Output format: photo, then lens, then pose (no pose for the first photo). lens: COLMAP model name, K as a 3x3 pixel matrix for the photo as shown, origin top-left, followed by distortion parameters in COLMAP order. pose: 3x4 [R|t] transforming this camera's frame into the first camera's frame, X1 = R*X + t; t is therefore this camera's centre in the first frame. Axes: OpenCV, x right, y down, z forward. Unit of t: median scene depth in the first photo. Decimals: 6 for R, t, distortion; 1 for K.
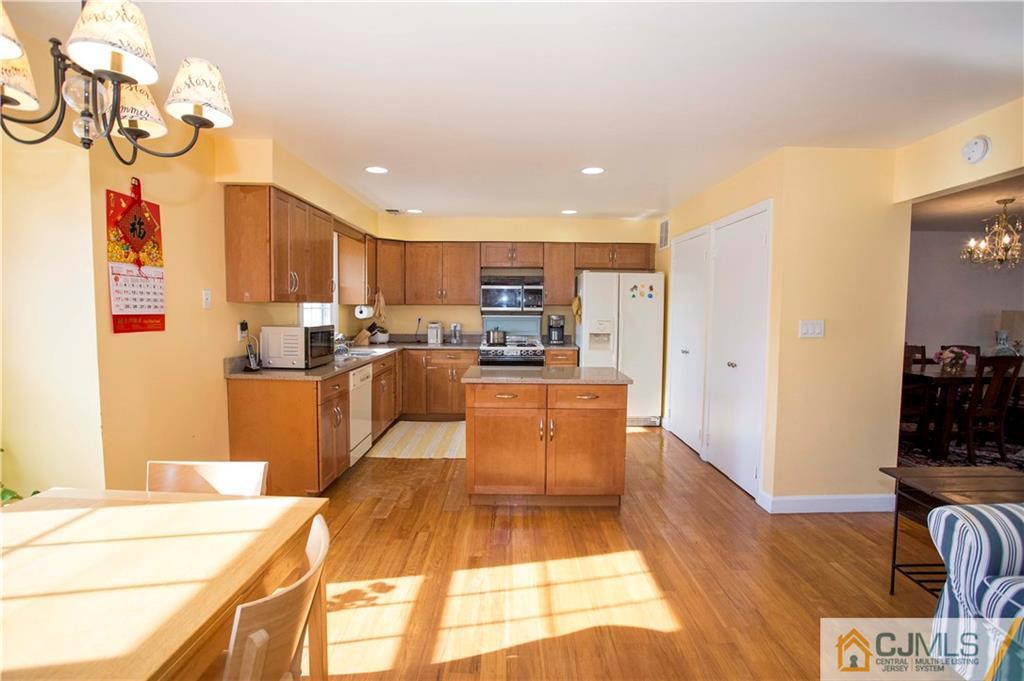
lens RADIAL K [[501.4, 0, 509.2], [0, 501.4, 342.7], [0, 0, 1]] dist [-0.060944, 0.017111]
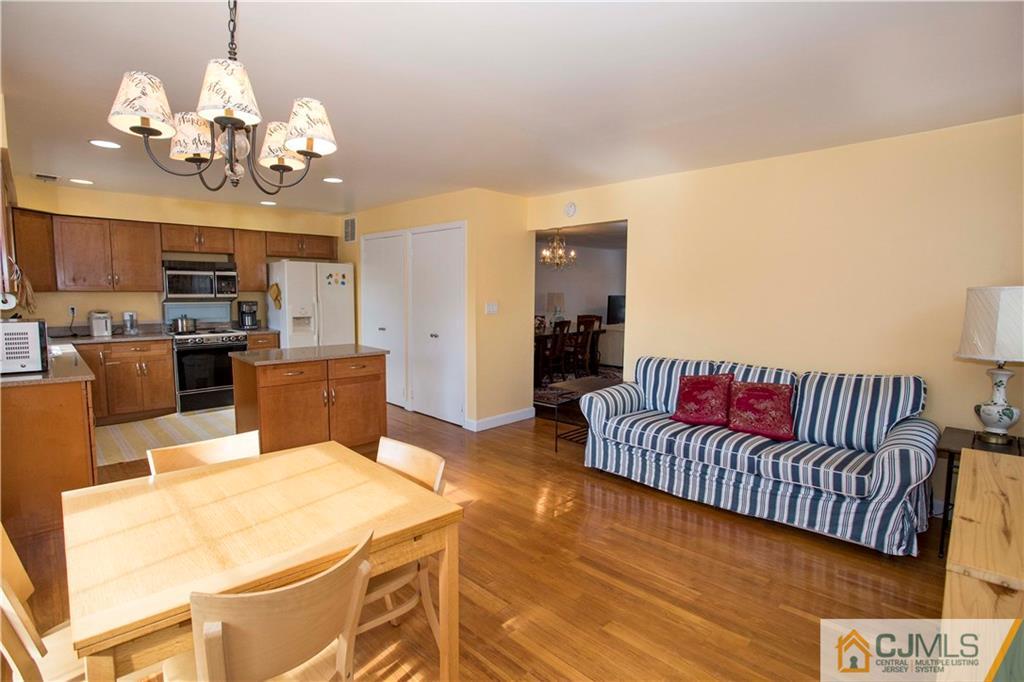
lens RADIAL K [[501.4, 0, 503.8], [0, 501.4, 338.9], [0, 0, 1]] dist [-0.060944, 0.017111]
pose [[0.715499, -0.065643, 0.695523, -0.267762], [0.044346, 0.997836, 0.048556, -0.004092], [-0.697205, -0.003898, 0.716861, -0.093857]]
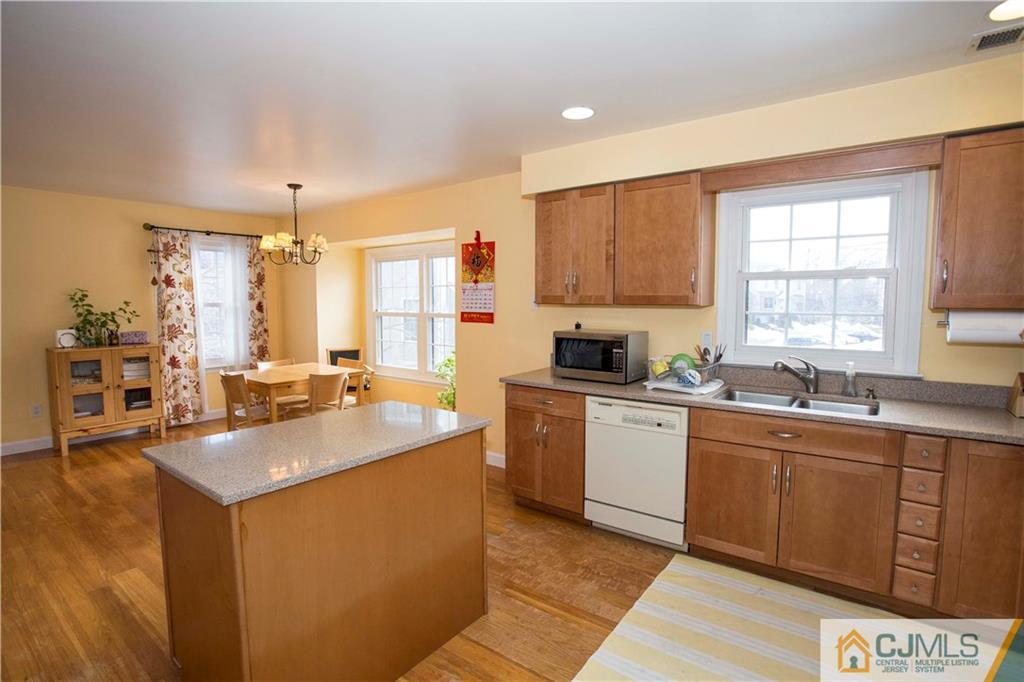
lens RADIAL K [[501.4, 0, 511.2], [0, 501.4, 339.4], [0, 0, 1]] dist [-0.060944, 0.017111]
pose [[-0.595111, 0.050515, -0.802054, 0.252070], [-0.064212, 0.991843, 0.110113, -0.073415], [0.801074, 0.117031, -0.587013, 0.955480]]
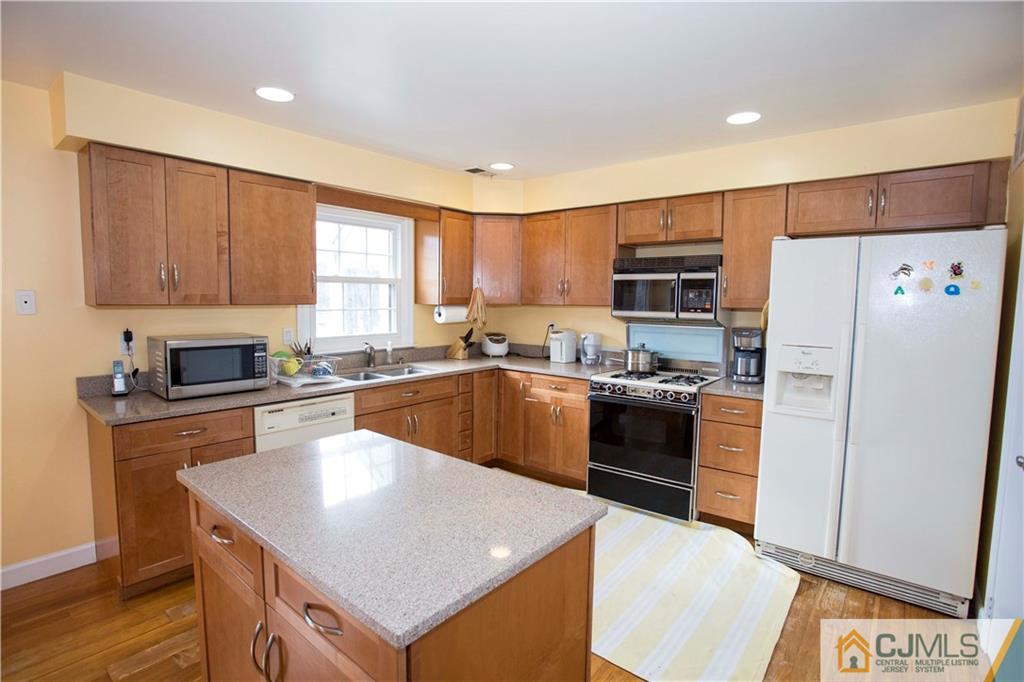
lens RADIAL K [[501.4, 0, 512.1], [0, 501.4, 341.4], [0, 0, 1]] dist [-0.060944, 0.017111]
pose [[0.770004, 0.054834, -0.635679, 0.263301], [-0.049165, 0.998437, 0.026571, -0.047037], [0.636142, 0.010793, 0.771496, 0.493824]]
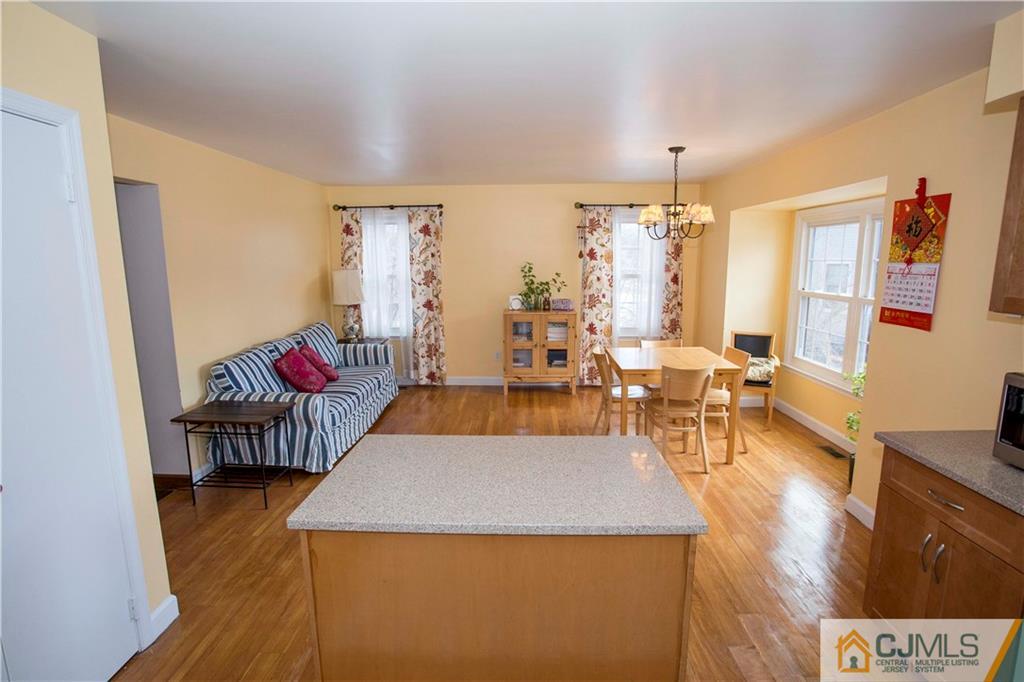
lens RADIAL K [[501.4, 0, 503.1], [0, 501.4, 342.8], [0, 0, 1]] dist [-0.060944, 0.017111]
pose [[-0.999852, -0.008894, 0.014754, 0.044664], [-0.005200, 0.972297, 0.233691, -0.103822], [-0.016423, 0.233580, -0.972199, 0.926624]]
